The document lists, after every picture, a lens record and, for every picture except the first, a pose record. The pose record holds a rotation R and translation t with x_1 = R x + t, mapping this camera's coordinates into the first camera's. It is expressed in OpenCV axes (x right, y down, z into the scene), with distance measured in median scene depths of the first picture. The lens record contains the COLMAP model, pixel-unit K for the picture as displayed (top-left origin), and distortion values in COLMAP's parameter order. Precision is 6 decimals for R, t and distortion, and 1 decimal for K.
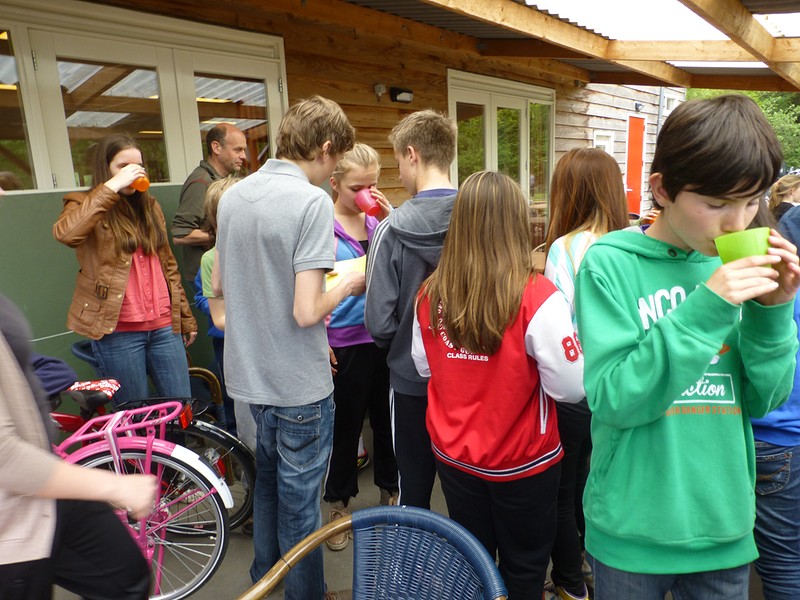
lens RADIAL K [[623.5, 0, 400.0], [0, 623.5, 300.0], [0, 0, 1]] dist [-0.001337, 0.089703]
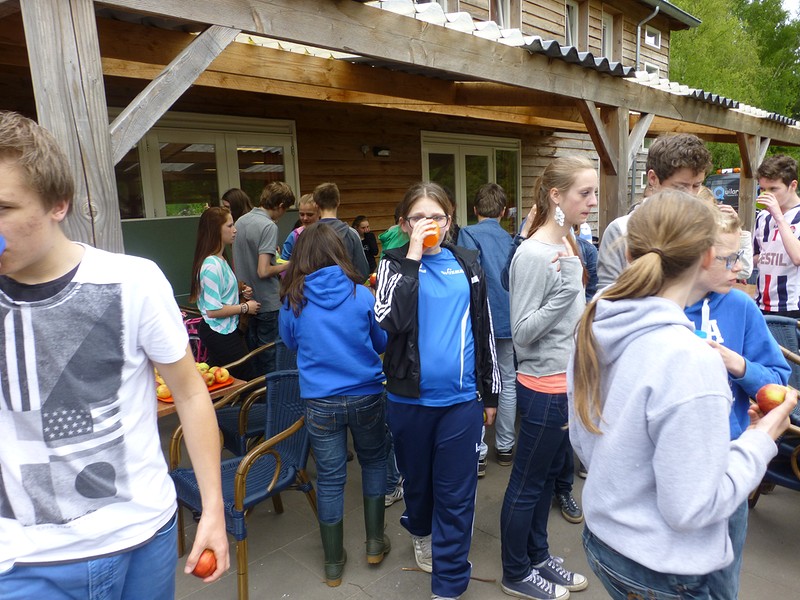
lens RADIAL K [[623.5, 0, 400.0], [0, 623.5, 300.0], [0, 0, 1]] dist [-0.001337, 0.089703]
pose [[0.996540, 0.015792, -0.081596, 0.178040], [-0.018728, 0.999200, -0.035345, 0.064101], [0.080973, 0.036751, 0.996039, -0.433733]]
